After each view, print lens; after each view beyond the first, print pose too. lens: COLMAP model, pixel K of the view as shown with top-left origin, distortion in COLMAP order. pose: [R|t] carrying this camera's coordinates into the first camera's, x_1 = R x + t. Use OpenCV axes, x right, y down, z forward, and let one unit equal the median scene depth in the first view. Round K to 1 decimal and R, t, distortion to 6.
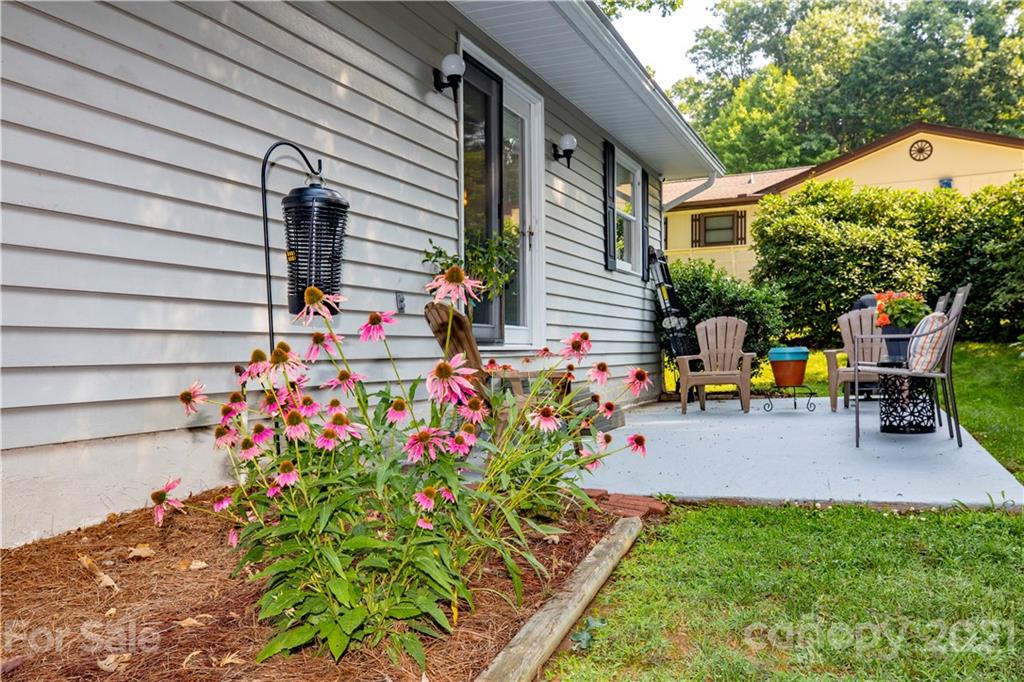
lens RADIAL K [[880.9, 0, 512.8], [0, 880.9, 341.5], [0, 0, 1]] dist [-0.001690, -0.001811]
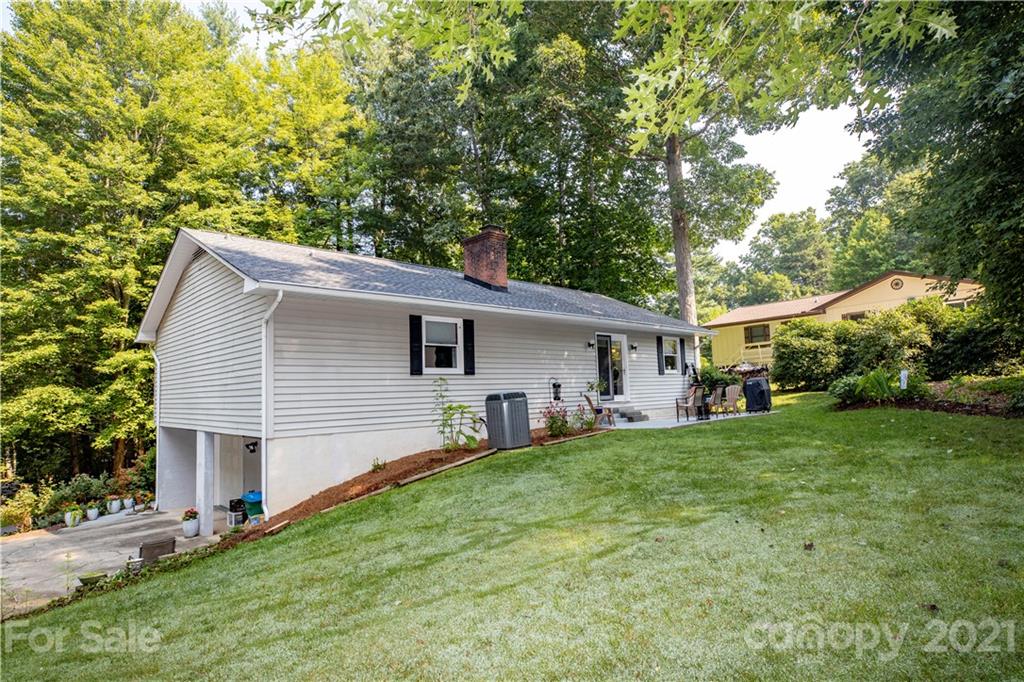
lens RADIAL K [[549.8, 0, 510.6], [0, 549.8, 341.8], [0, 0, 1]] dist [-0.002582, -0.000536]
pose [[0.913261, -0.064636, -0.402215, 0.256575], [0.033638, 0.995926, -0.083669, -0.030330], [0.405984, 0.062882, 0.911714, -0.662168]]
